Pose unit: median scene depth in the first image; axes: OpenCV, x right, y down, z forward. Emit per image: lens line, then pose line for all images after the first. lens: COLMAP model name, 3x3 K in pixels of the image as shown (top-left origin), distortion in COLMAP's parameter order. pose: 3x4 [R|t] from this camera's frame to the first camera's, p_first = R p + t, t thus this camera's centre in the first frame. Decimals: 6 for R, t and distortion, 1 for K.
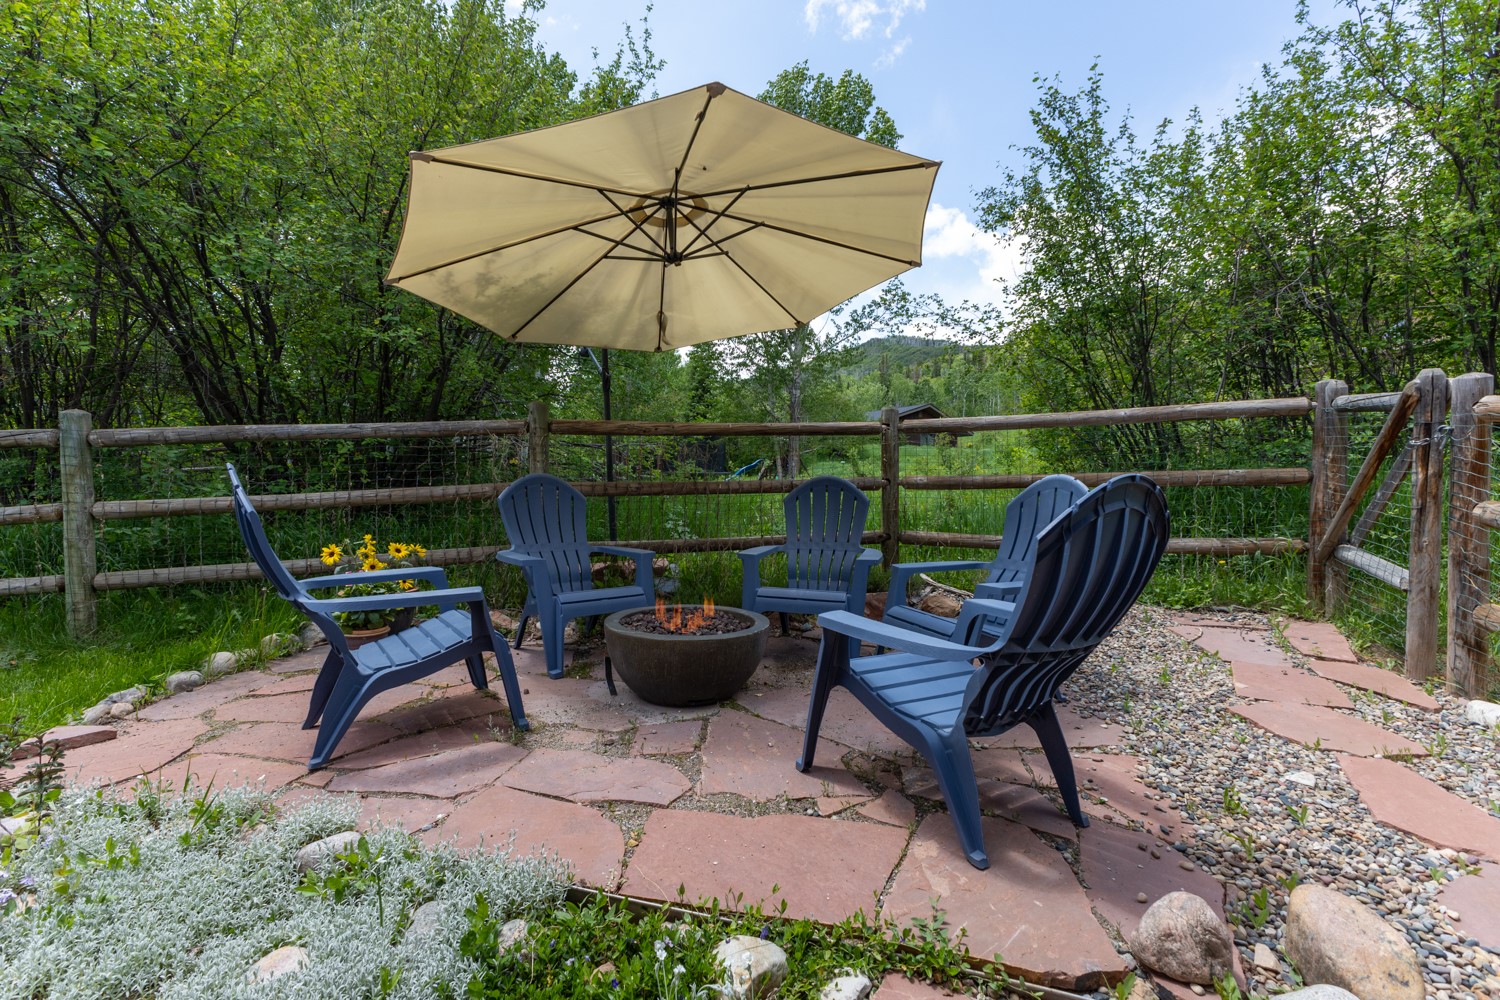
lens RADIAL K [[657.0, 0, 757.4], [0, 657.0, 498.1], [0, 0, 1]] dist [0.001933, 0.000117]
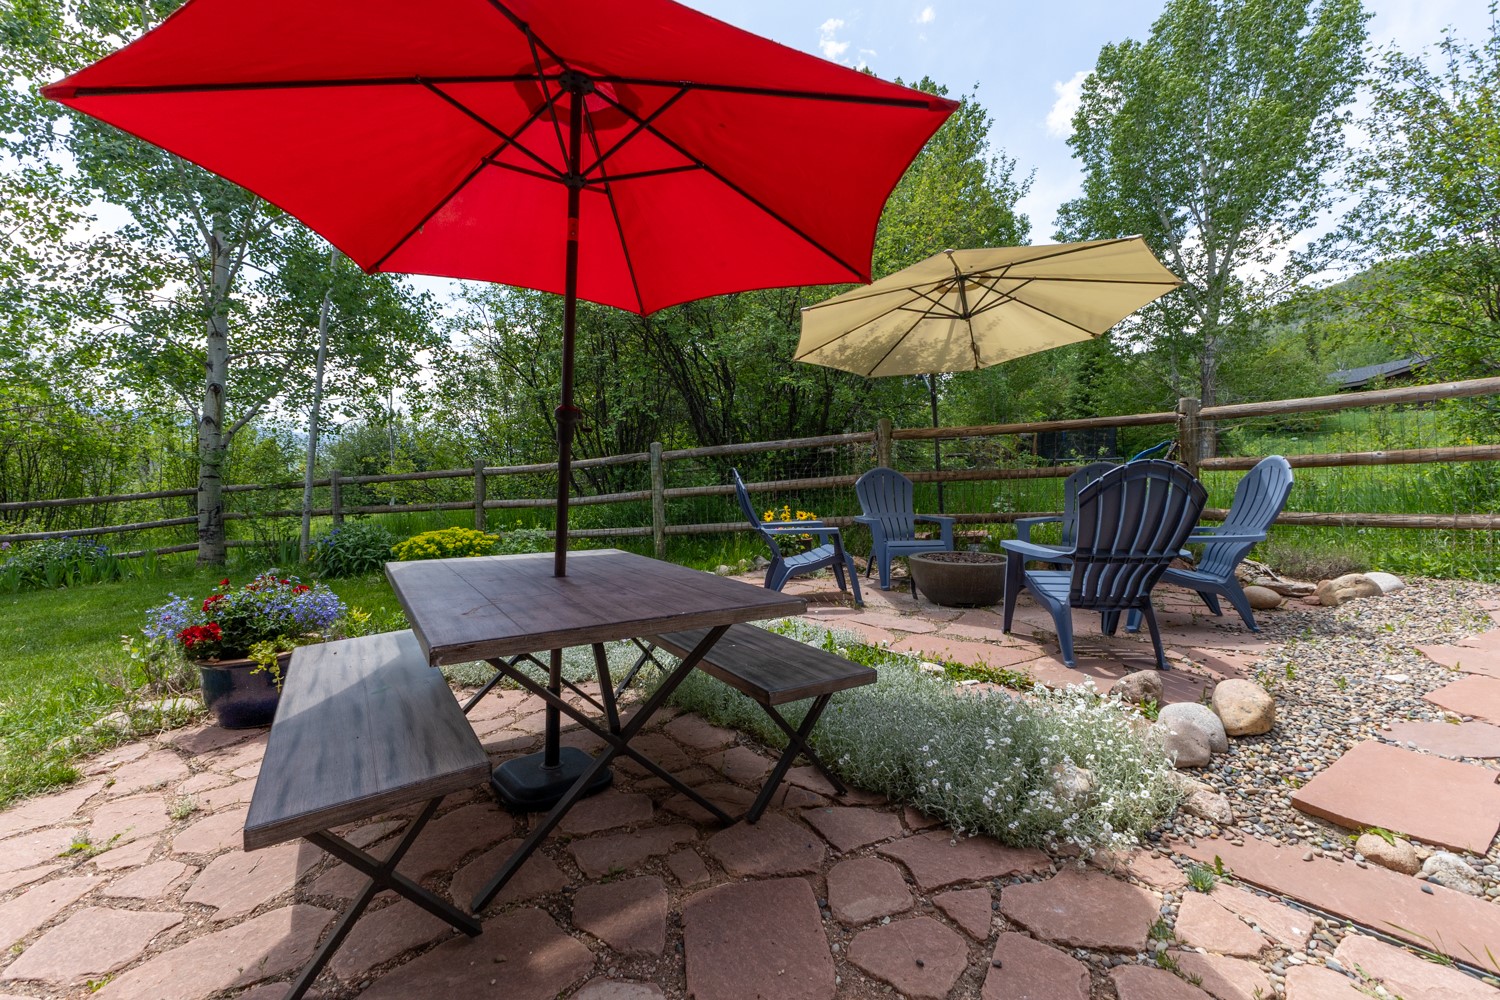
lens RADIAL K [[657.0, 0, 757.4], [0, 657.0, 498.1], [0, 0, 1]] dist [0.001933, 0.000117]
pose [[0.842193, -0.004824, -0.539155, 0.230740], [0.012377, 0.999869, 0.010388, 0.013107], [0.539035, -0.015422, 0.842142, -0.413464]]
